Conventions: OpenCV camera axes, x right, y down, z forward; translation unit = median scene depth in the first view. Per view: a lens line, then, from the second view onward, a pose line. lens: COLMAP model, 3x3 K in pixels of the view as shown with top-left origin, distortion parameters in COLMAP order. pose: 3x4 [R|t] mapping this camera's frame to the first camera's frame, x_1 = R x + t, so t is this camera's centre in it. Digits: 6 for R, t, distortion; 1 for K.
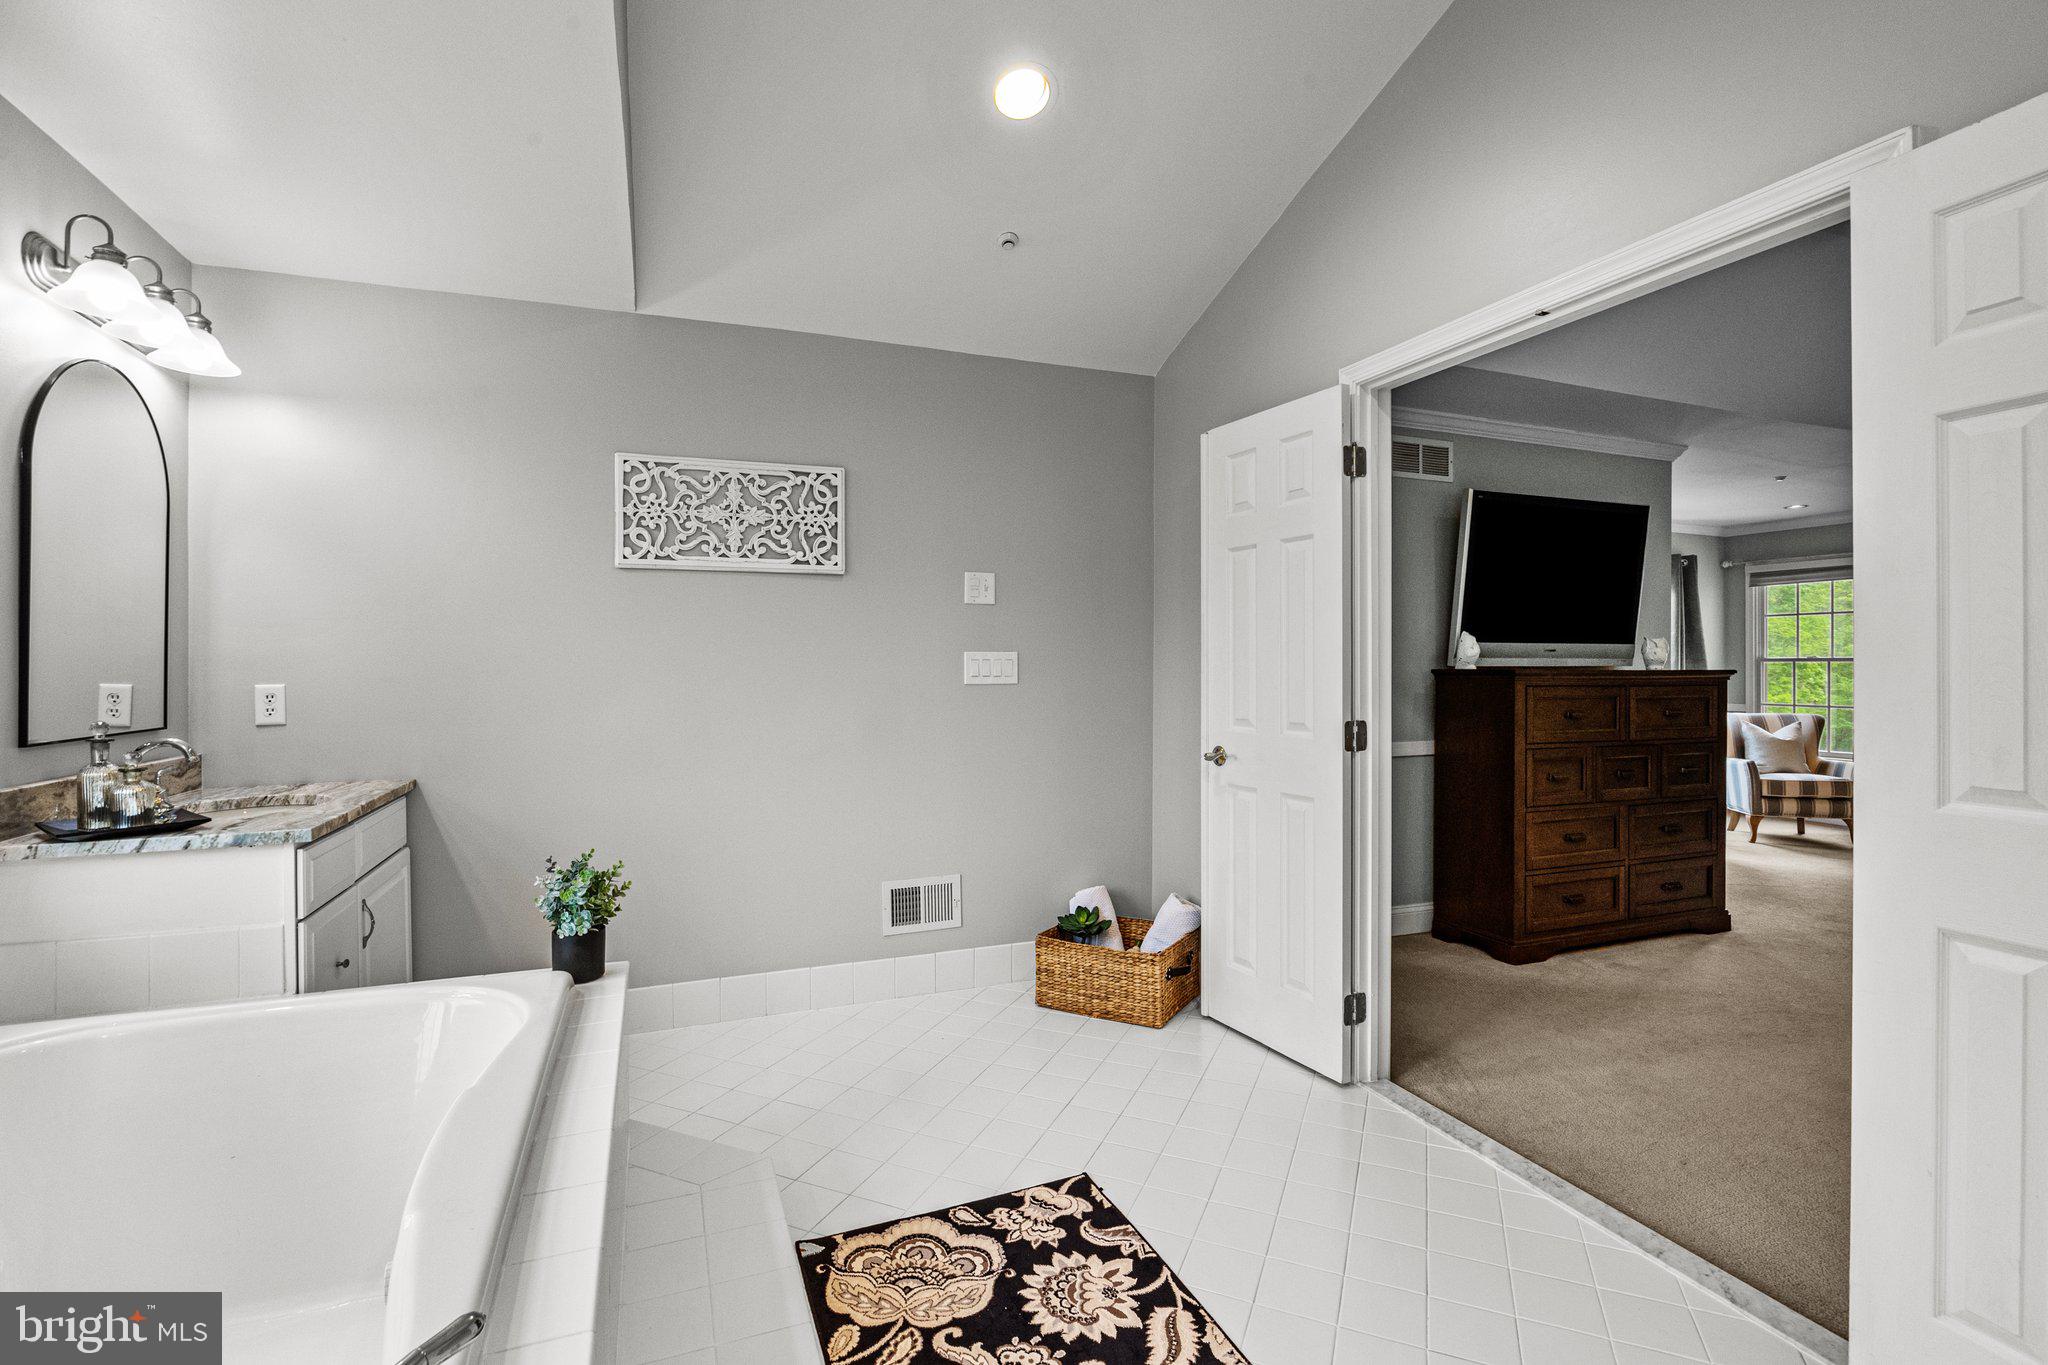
lens RADIAL K [[915.9, 0, 1024.0], [0, 915.9, 682.5], [0, 0, 1]] dist [-0.016675, 0.000066]
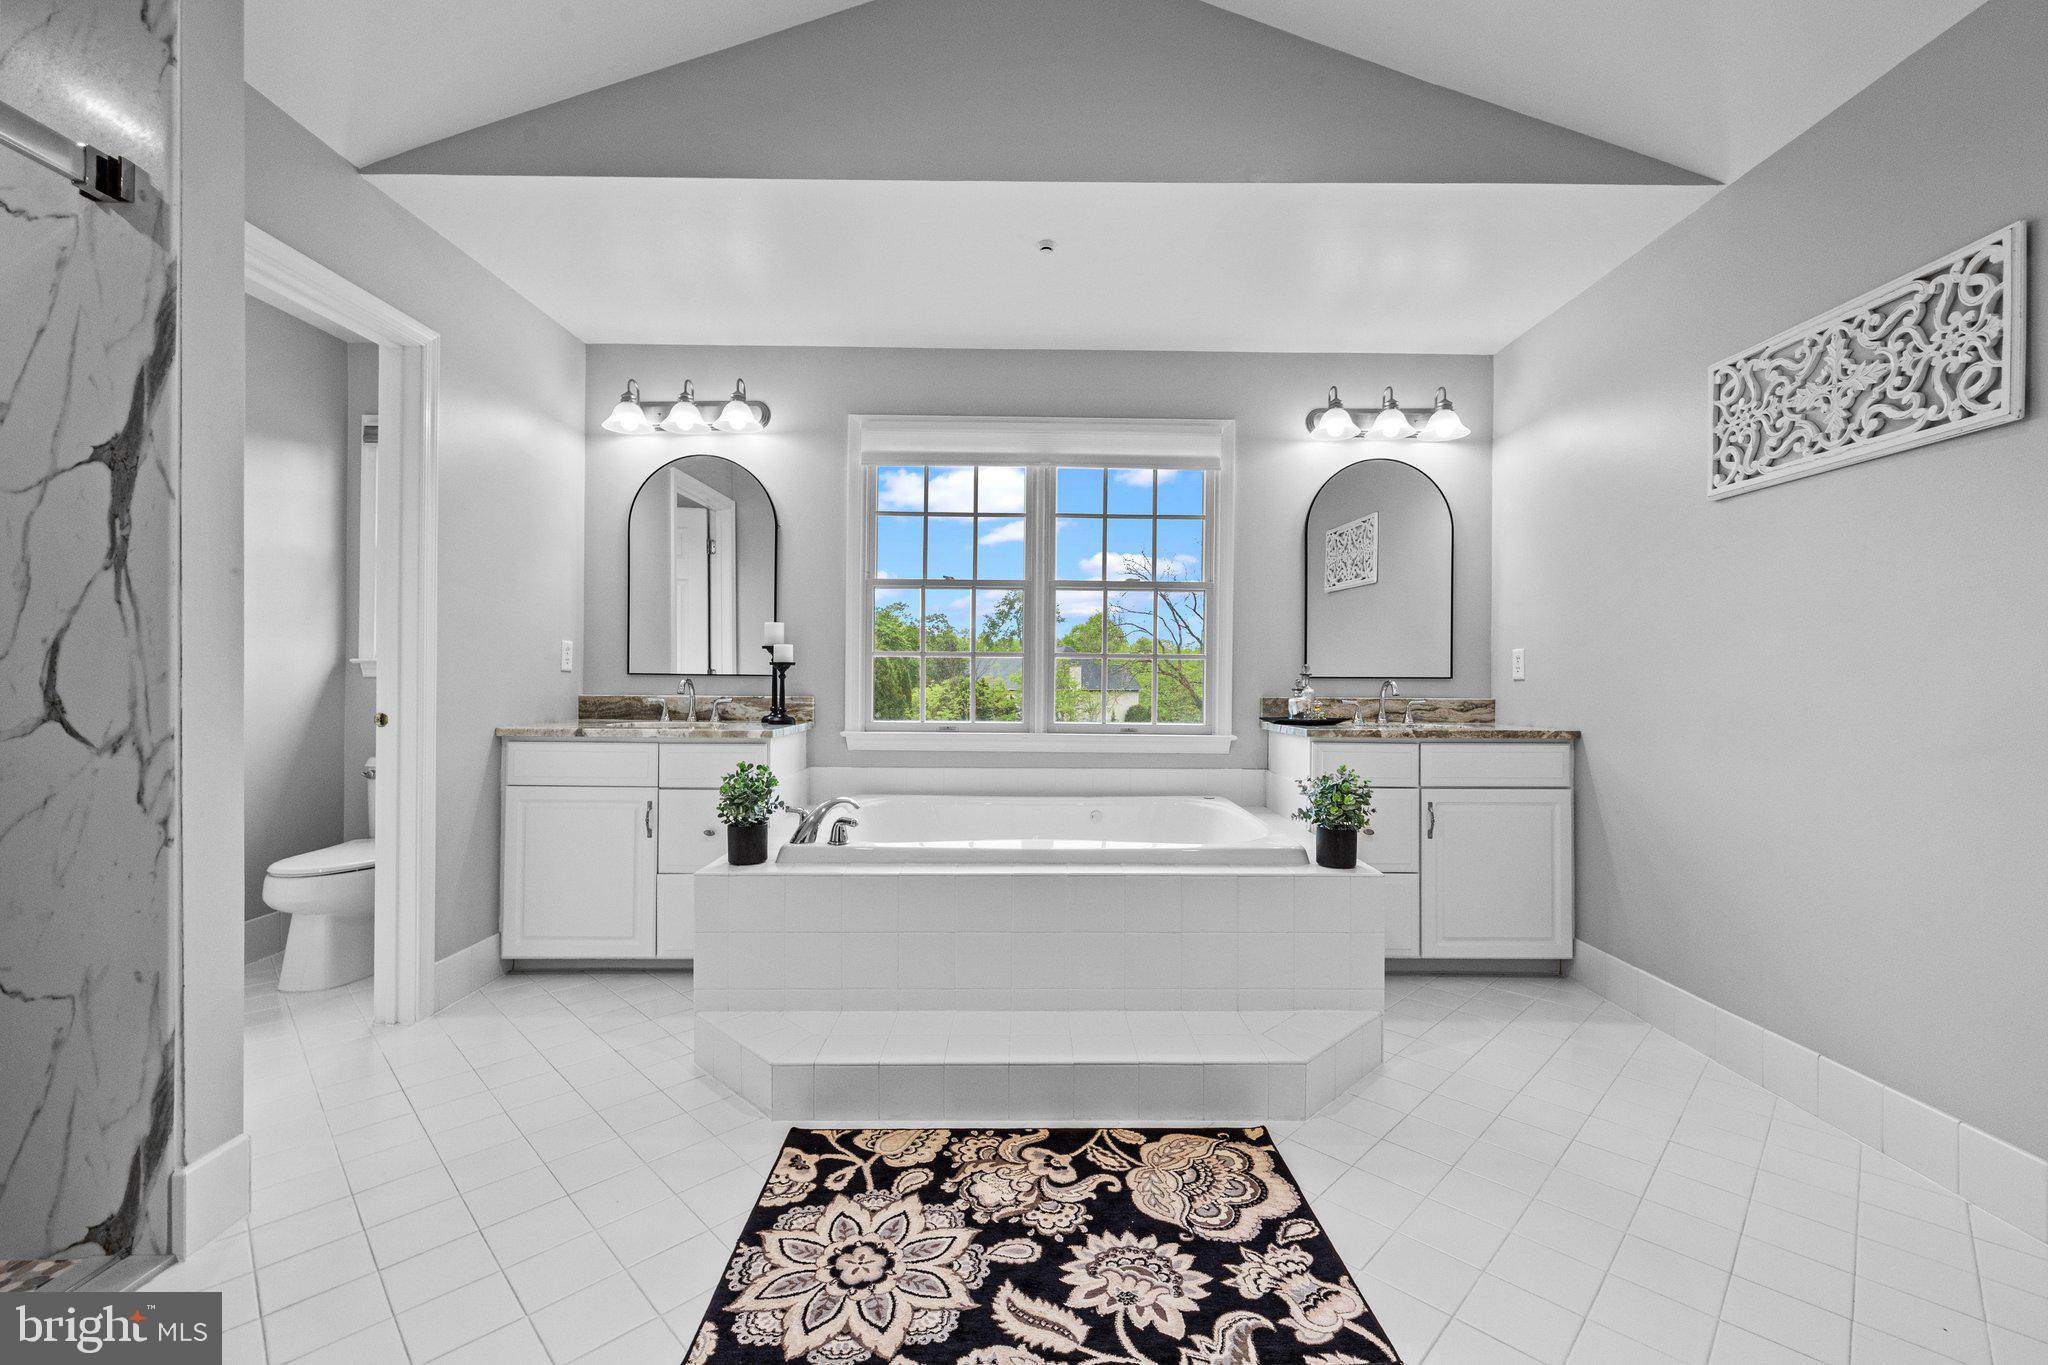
lens RADIAL K [[833.5, 0, 1024.0], [0, 833.5, 682.5], [0, 0, 1]] dist [0.000451, -0.000143]
pose [[-0.358449, 0.005849, -0.933531, 0.493860], [-0.022234, 0.999643, 0.014801, 0.043690], [0.933284, 0.026061, -0.358191, 0.670943]]
